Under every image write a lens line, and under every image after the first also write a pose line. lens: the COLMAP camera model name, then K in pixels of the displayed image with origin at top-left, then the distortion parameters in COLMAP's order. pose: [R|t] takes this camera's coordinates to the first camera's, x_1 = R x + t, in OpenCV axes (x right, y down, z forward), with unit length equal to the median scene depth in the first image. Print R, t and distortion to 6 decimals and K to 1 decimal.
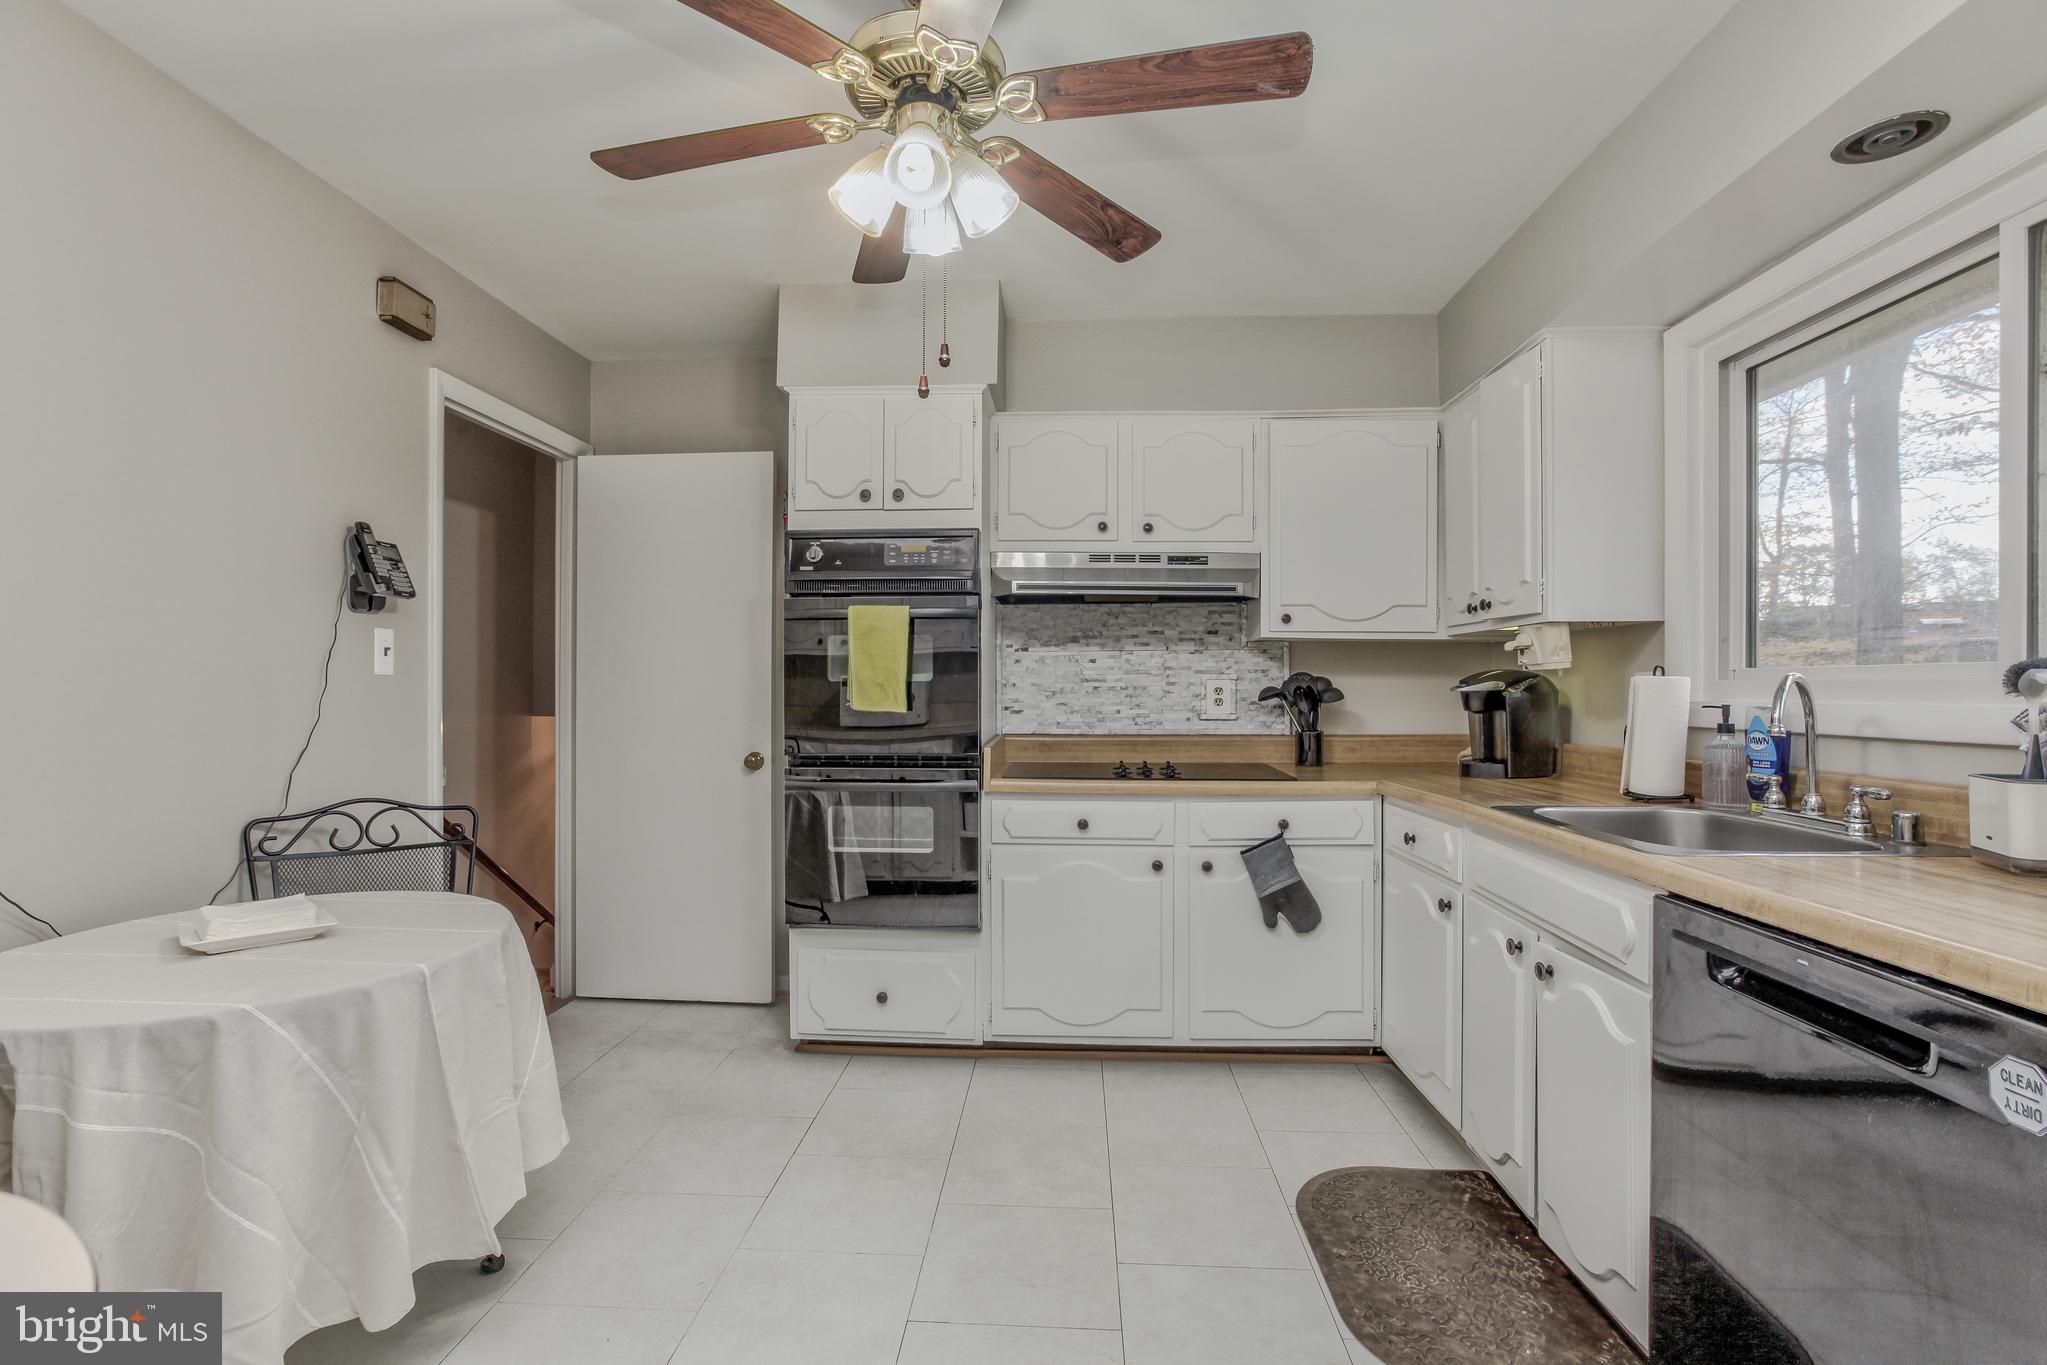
lens RADIAL K [[940.3, 0, 1013.4], [0, 940.3, 683.5], [0, 0, 1]] dist [-0.030091, 0.014761]
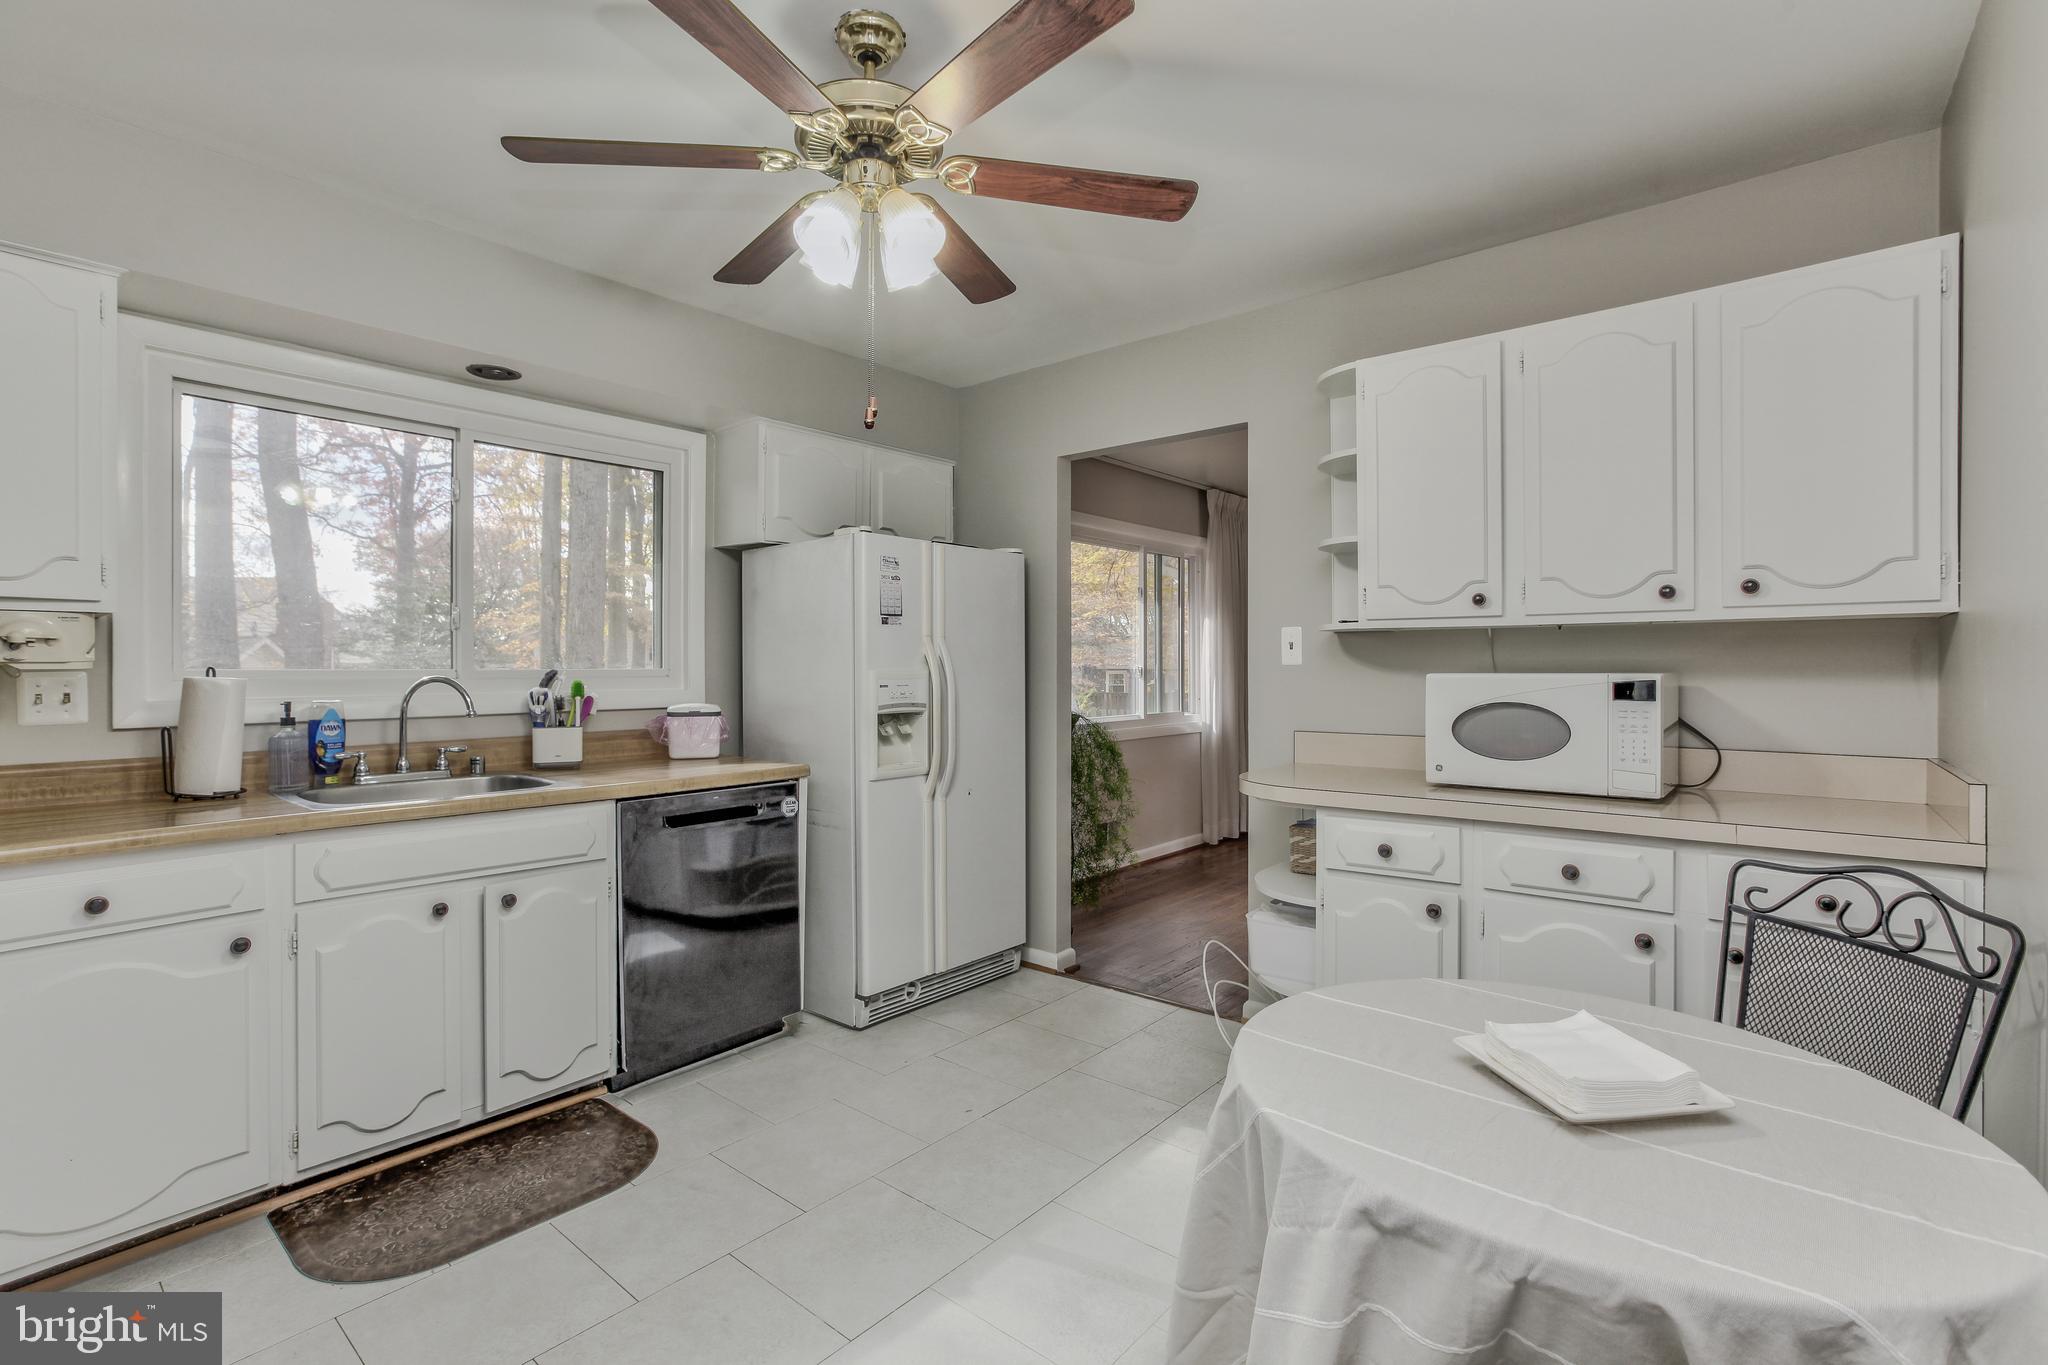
lens RADIAL K [[940.8, 0, 1031.1], [0, 940.8, 673.1], [0, 0, 1]] dist [-0.030091, 0.014761]
pose [[-0.810975, -0.002626, 0.585075, -0.540428], [-0.003754, 0.999993, -0.000715, -0.012892], [-0.585069, -0.002776, -0.810979, 1.085661]]
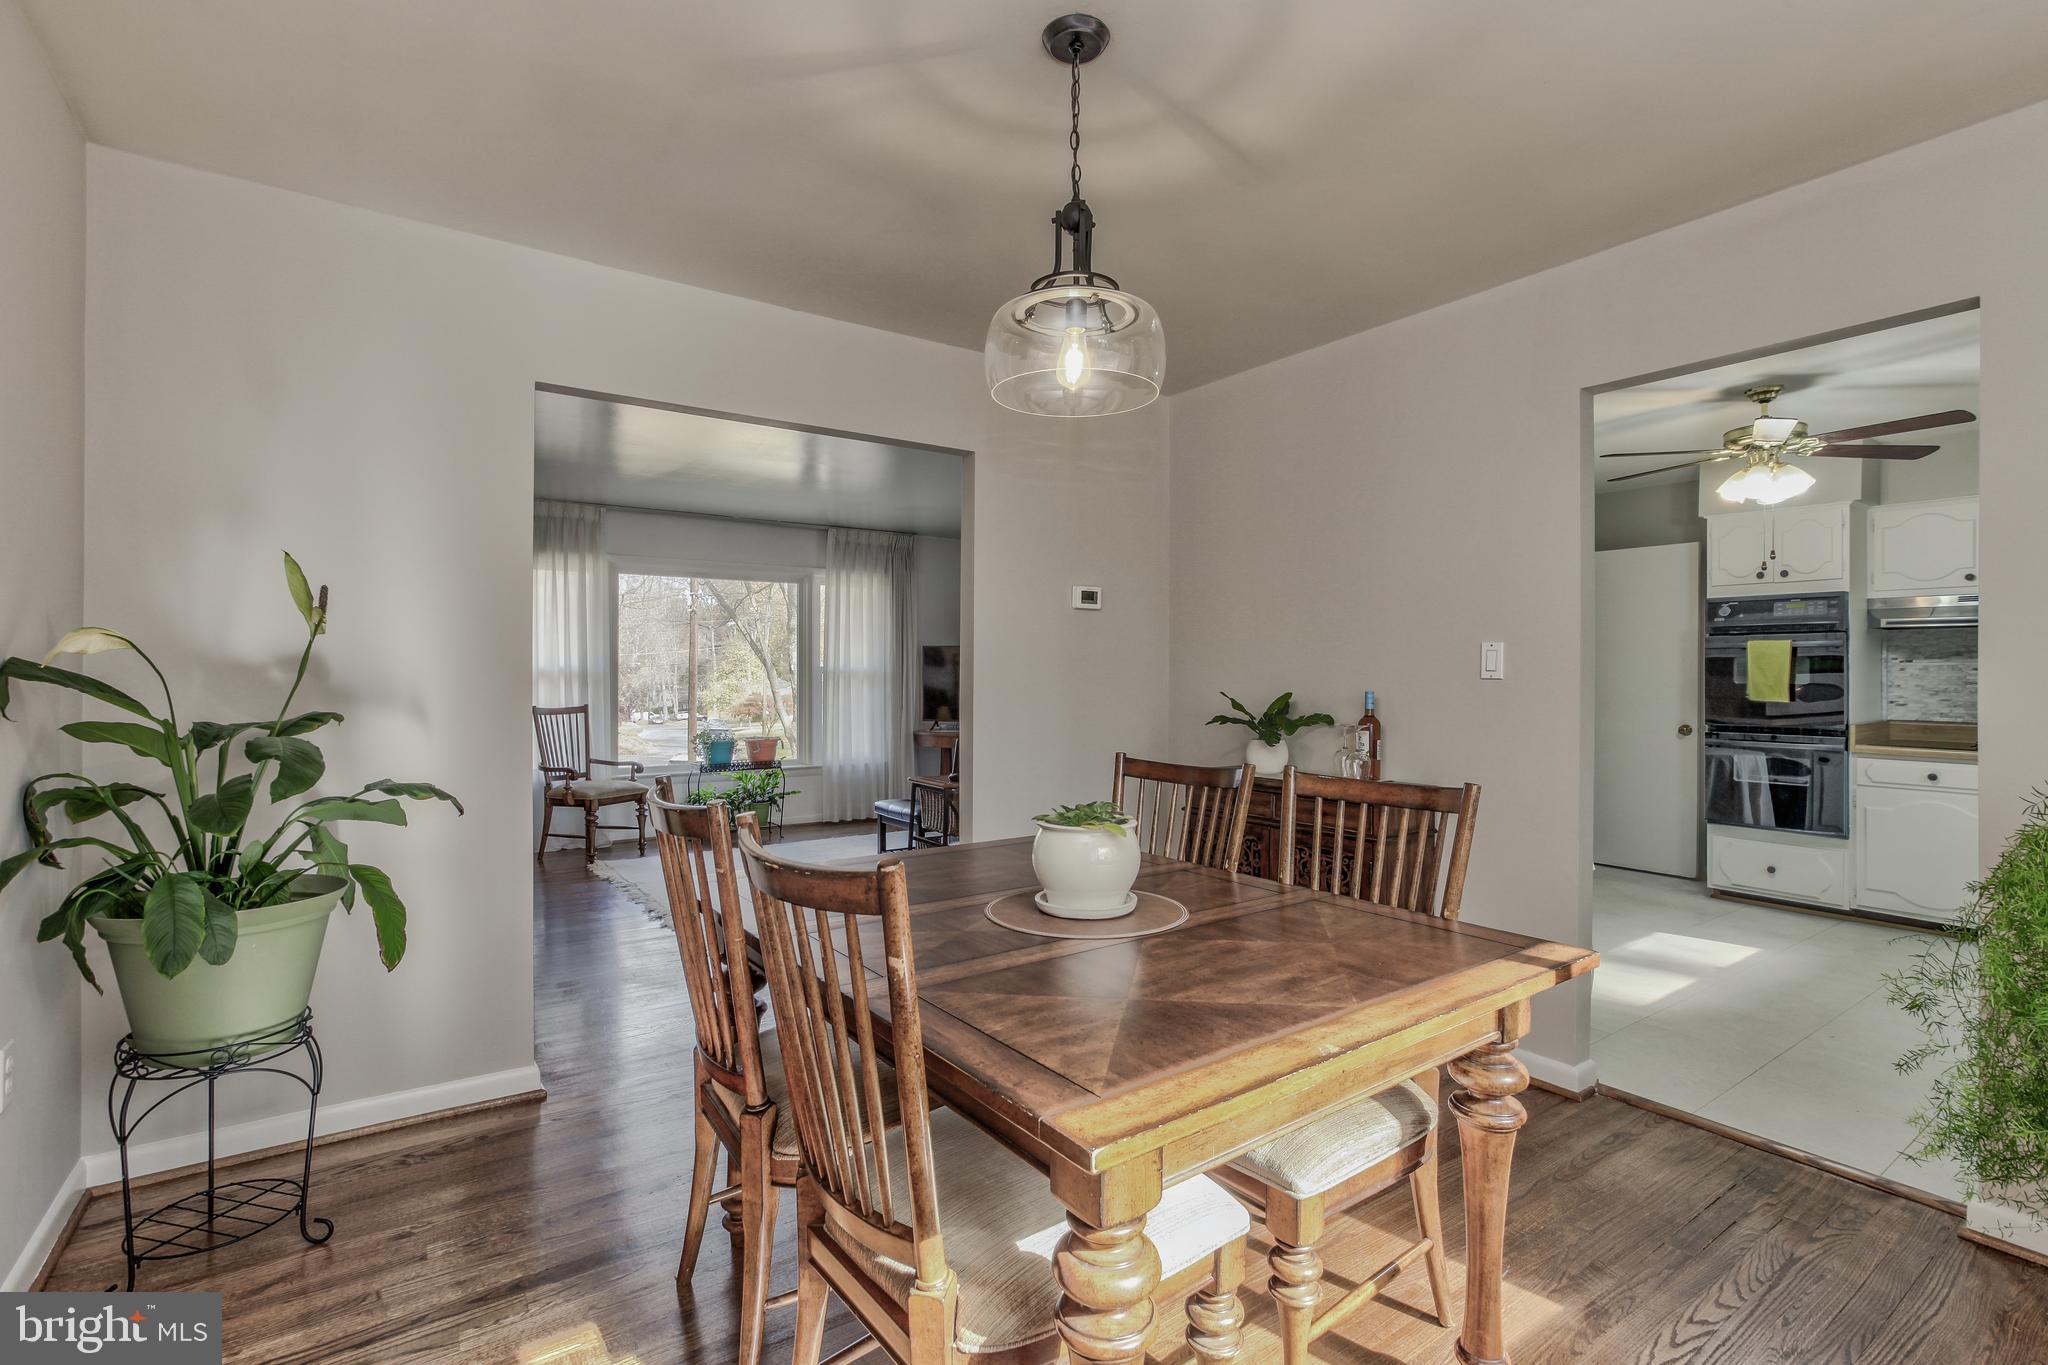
lens RADIAL K [[940.8, 0, 1020.1], [0, 940.8, 671.6], [0, 0, 1]] dist [-0.030091, 0.014761]
pose [[0.624240, 0.000195, -0.781233, 0.326881], [0.001101, 0.999999, 0.001129, -0.028576], [0.781232, -0.001565, 0.624239, -1.128397]]
